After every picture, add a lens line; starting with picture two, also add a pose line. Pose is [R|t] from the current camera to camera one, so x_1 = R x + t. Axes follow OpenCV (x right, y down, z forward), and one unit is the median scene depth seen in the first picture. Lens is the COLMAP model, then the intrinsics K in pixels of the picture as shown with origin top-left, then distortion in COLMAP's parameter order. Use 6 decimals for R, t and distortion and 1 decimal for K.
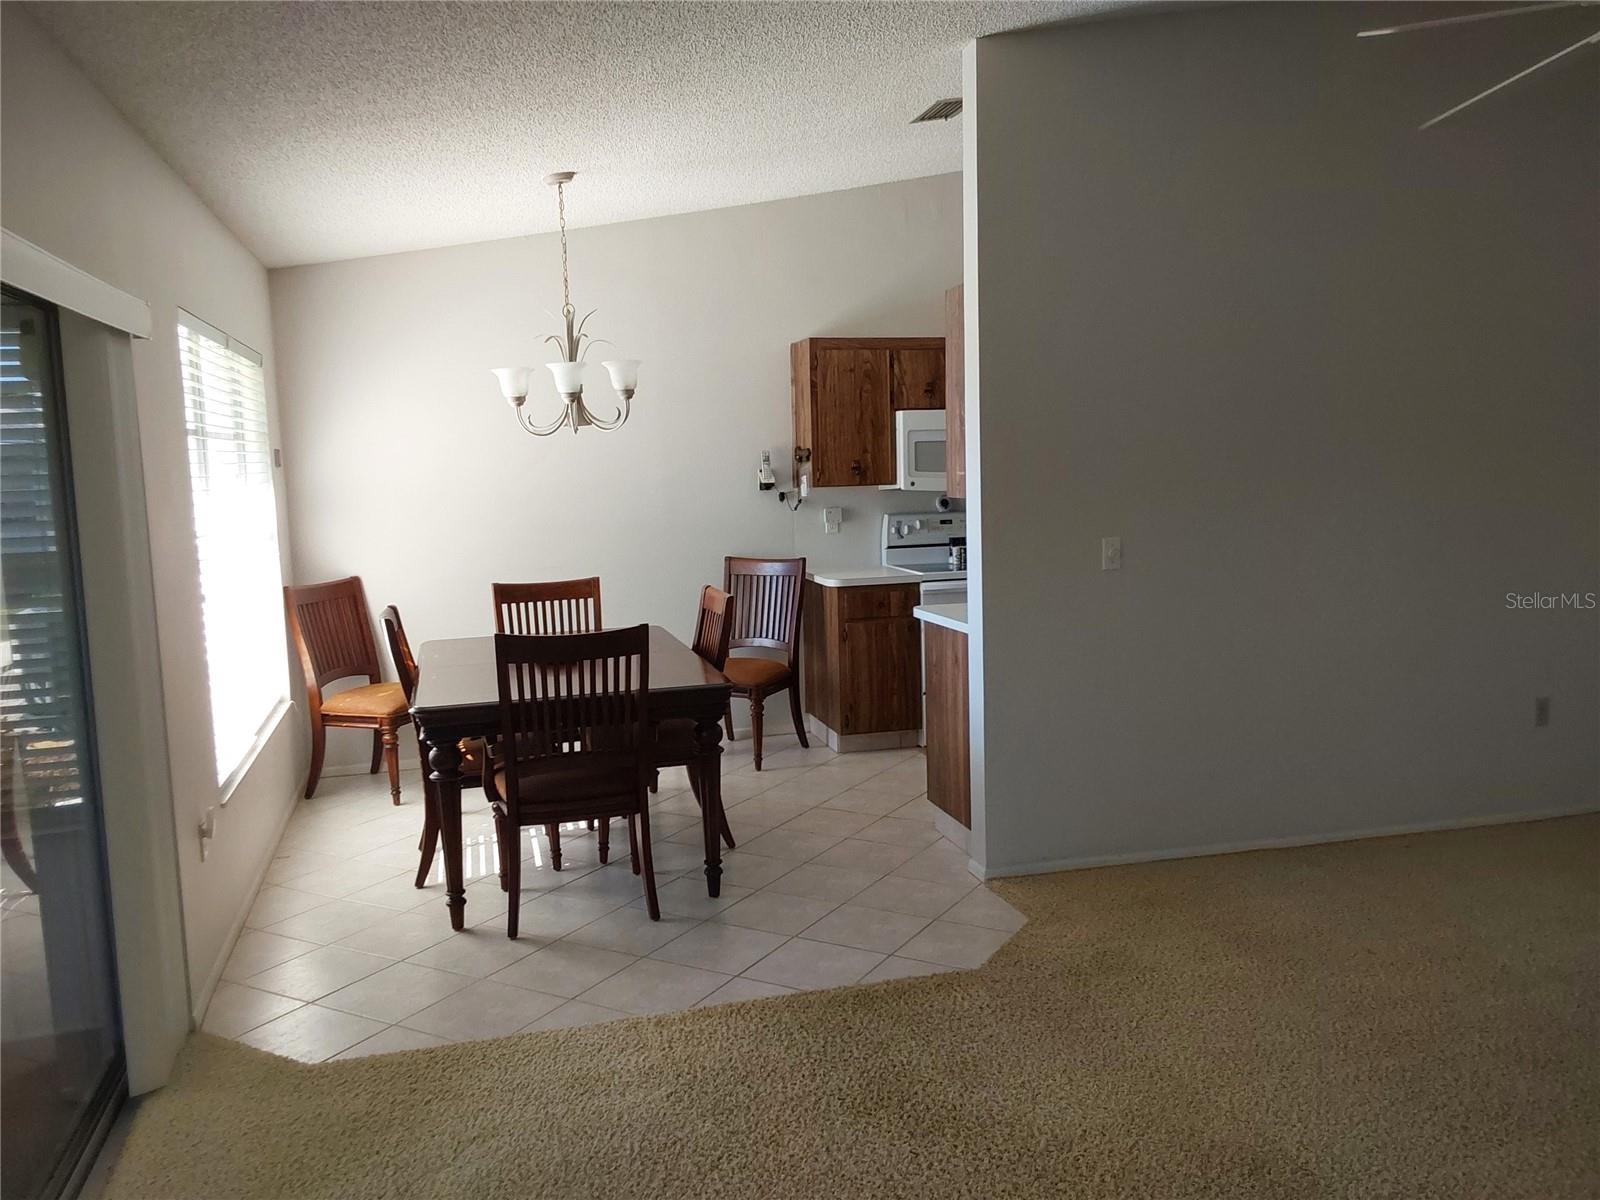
lens RADIAL K [[1288.0, 0, 804.2], [0, 1288.0, 592.4], [0, 0, 1]] dist [0.106868, -0.144949]
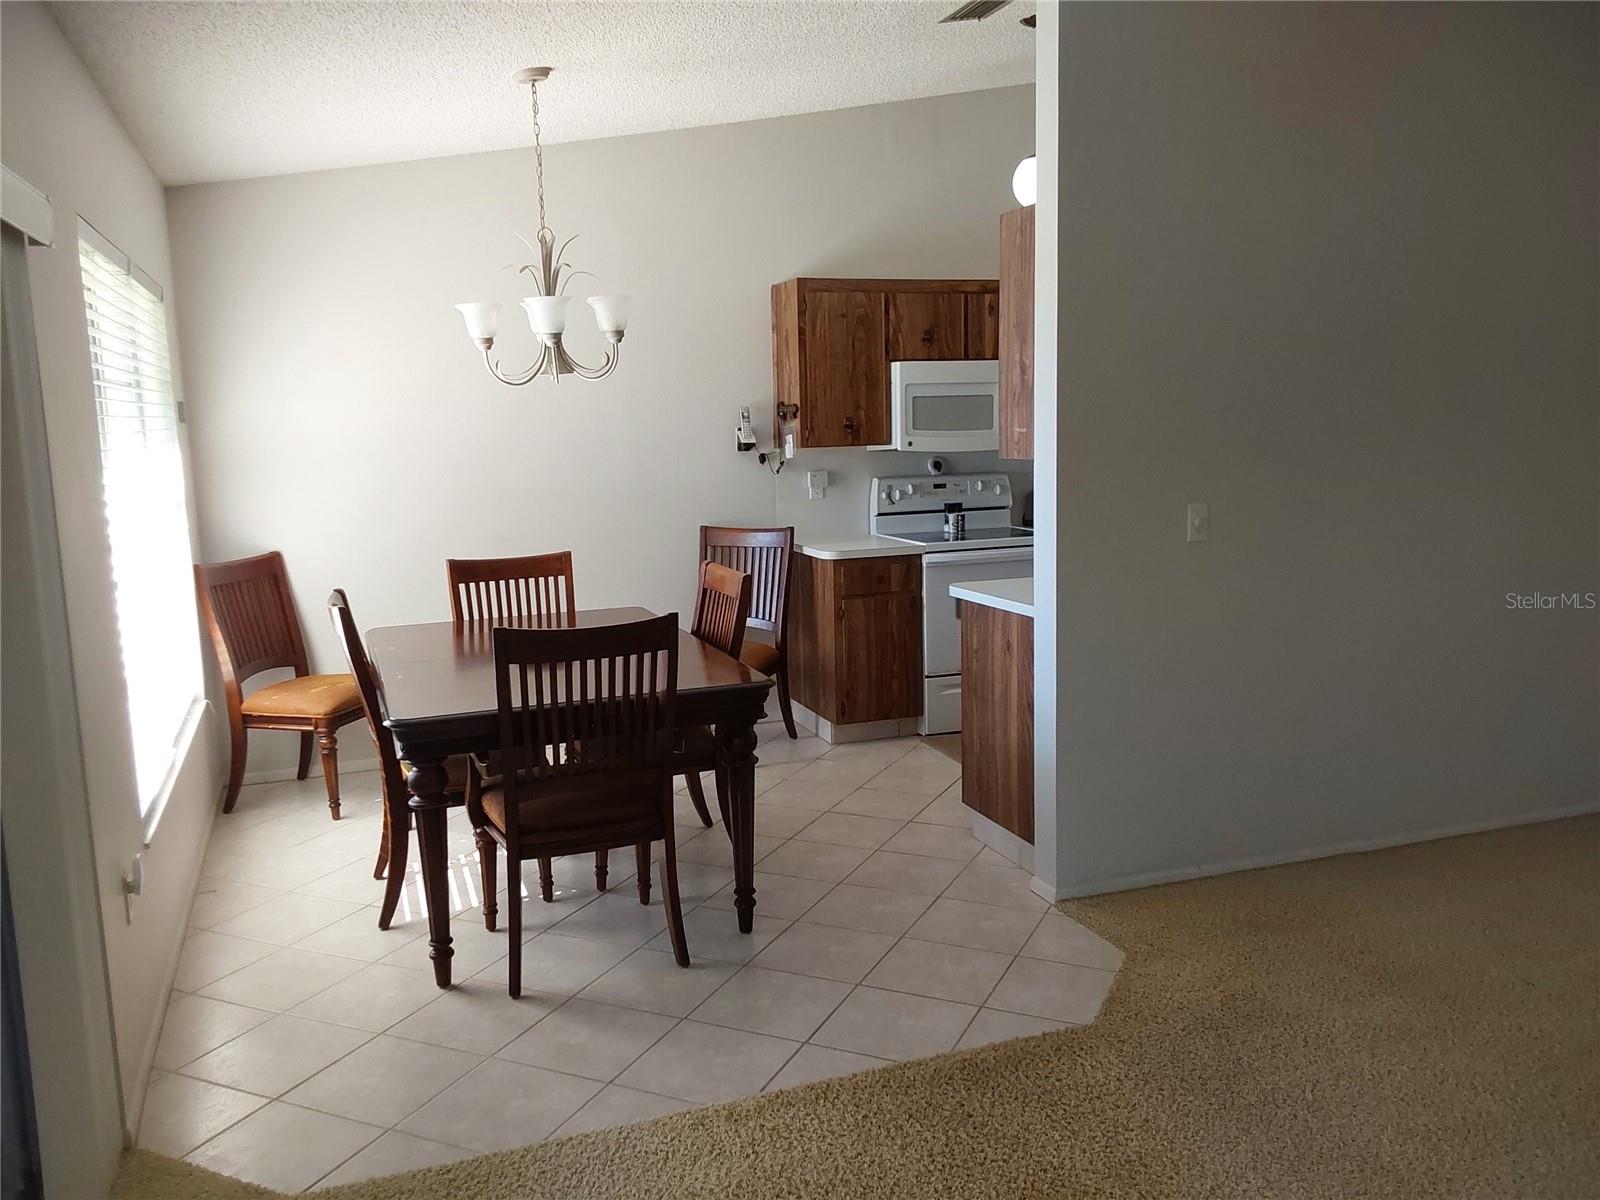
lens RADIAL K [[1288.0, 0, 794.2], [0, 1288.0, 591.1], [0, 0, 1]] dist [0.106868, -0.144949]
pose [[0.996595, -0.009163, 0.081937, -0.082936], [0.006944, 0.999602, 0.027328, -0.007972], [-0.082155, -0.026666, 0.996263, 0.127027]]
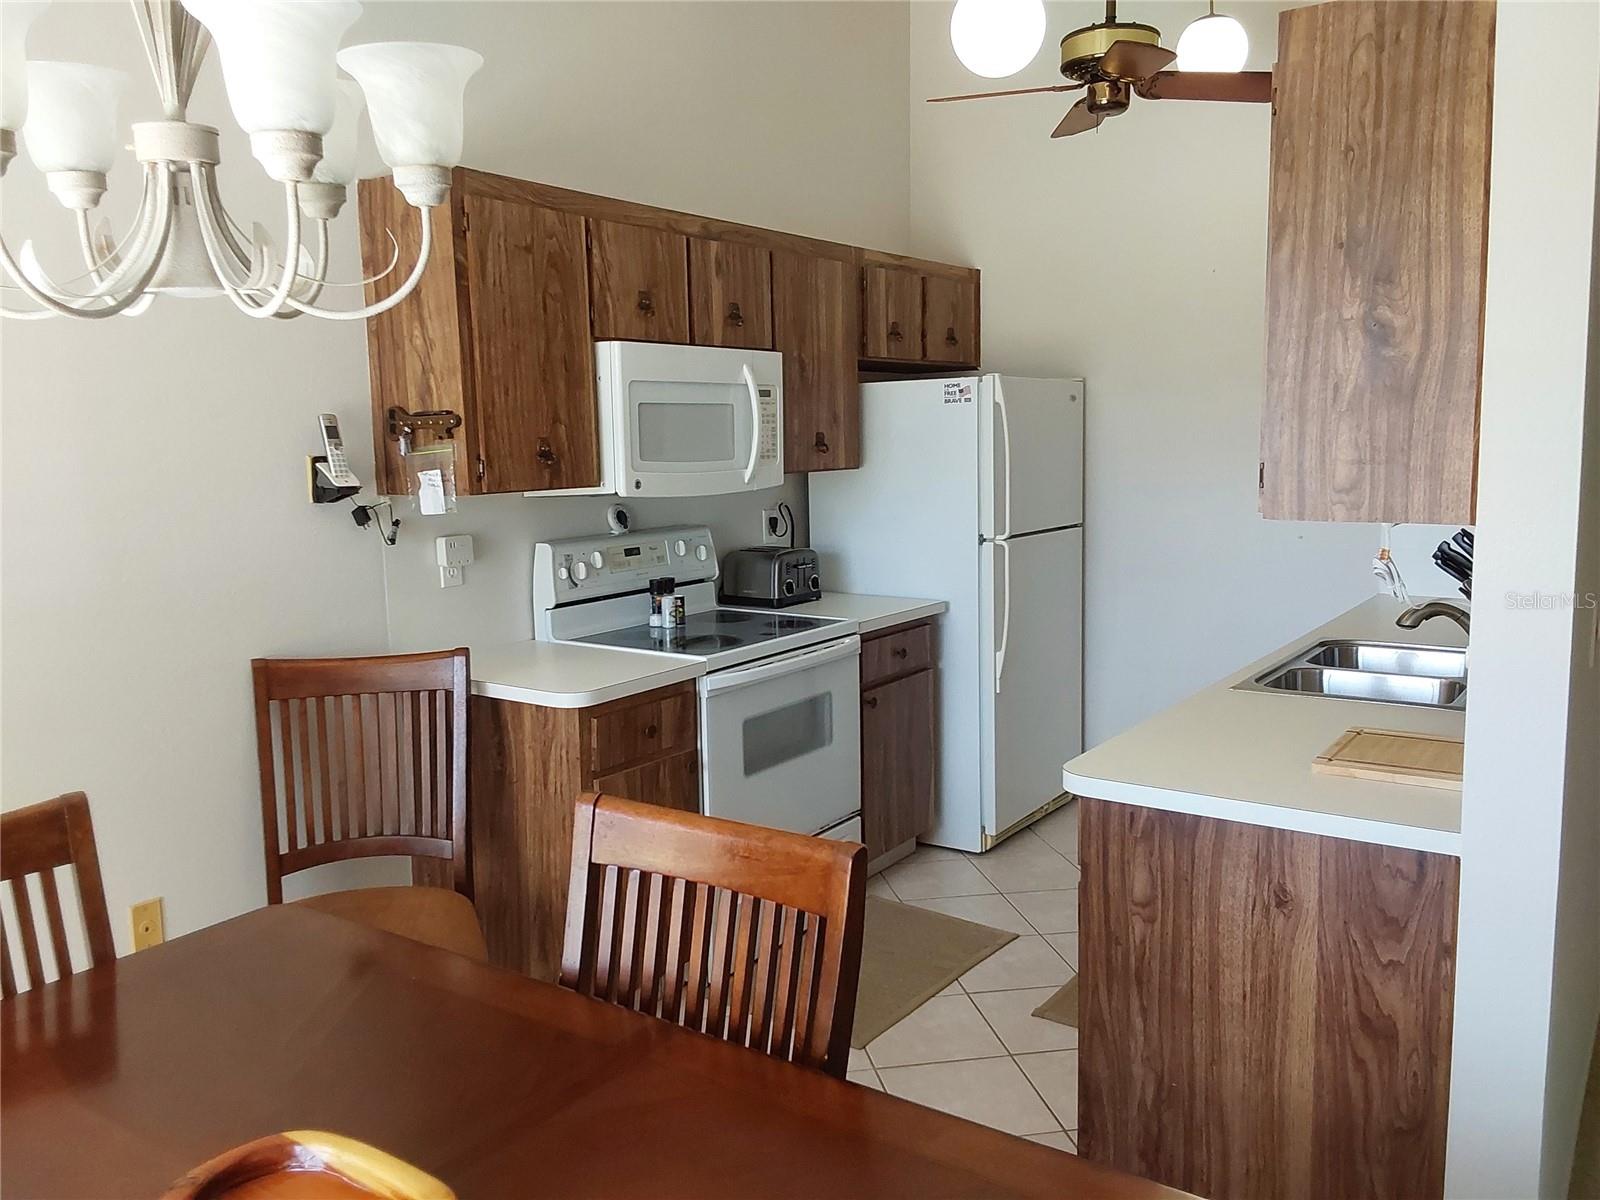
lens RADIAL K [[1288.0, 0, 809.1], [0, 1288.0, 588.0], [0, 0, 1]] dist [0.106868, -0.144949]
pose [[0.763164, -0.067332, 0.642688, -0.233181], [0.063819, 0.997548, 0.028726, -0.062008], [-0.643046, 0.019093, 0.765589, 0.652814]]
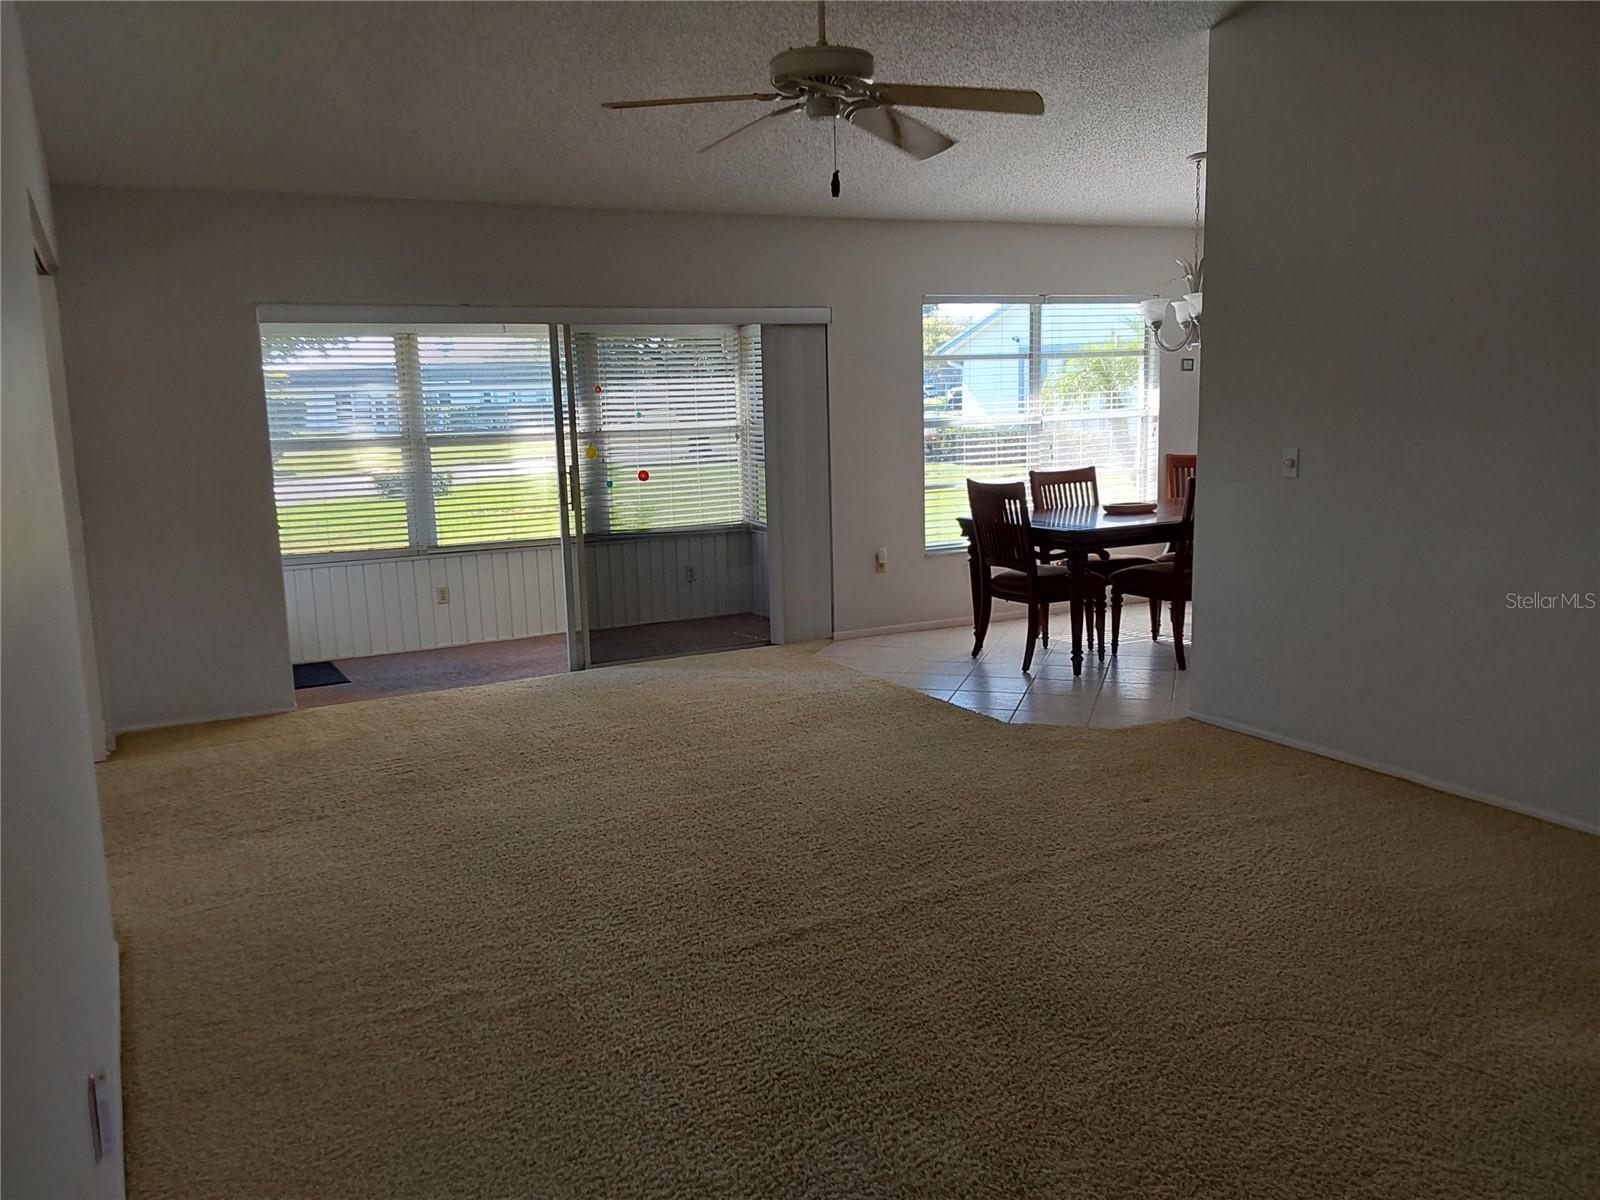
lens RADIAL K [[1288.0, 0, 795.2], [0, 1288.0, 593.9], [0, 0, 1]] dist [0.106868, -0.144949]
pose [[0.205083, 0.170031, -0.963862, 0.993693], [-0.079927, 0.984415, 0.156650, -0.047473], [0.975476, 0.044912, 0.215477, 0.288064]]
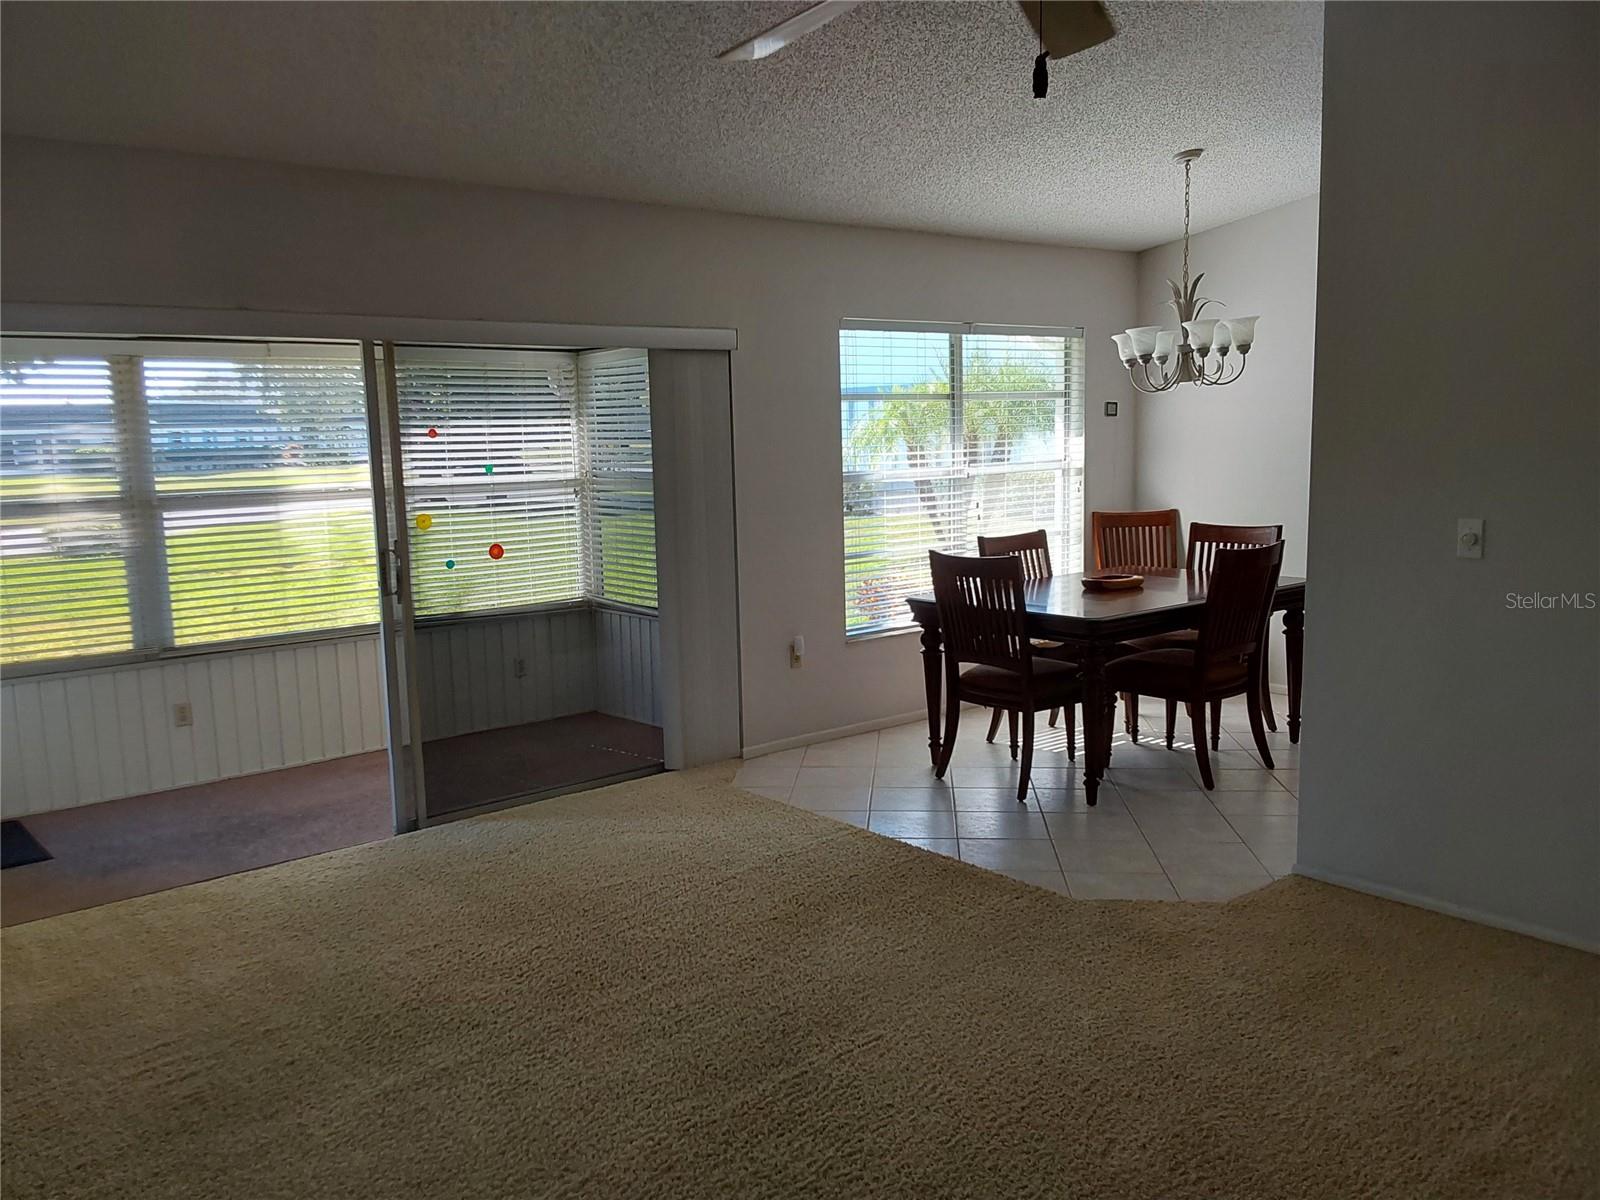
lens RADIAL K [[1288.0, 0, 789.8], [0, 1288.0, 588.2], [0, 0, 1]] dist [0.106868, -0.144949]
pose [[0.404174, 0.127621, -0.905735, 0.653860], [-0.081972, 0.991288, 0.103096, -0.038446], [0.911001, 0.032576, 0.411115, 0.223130]]
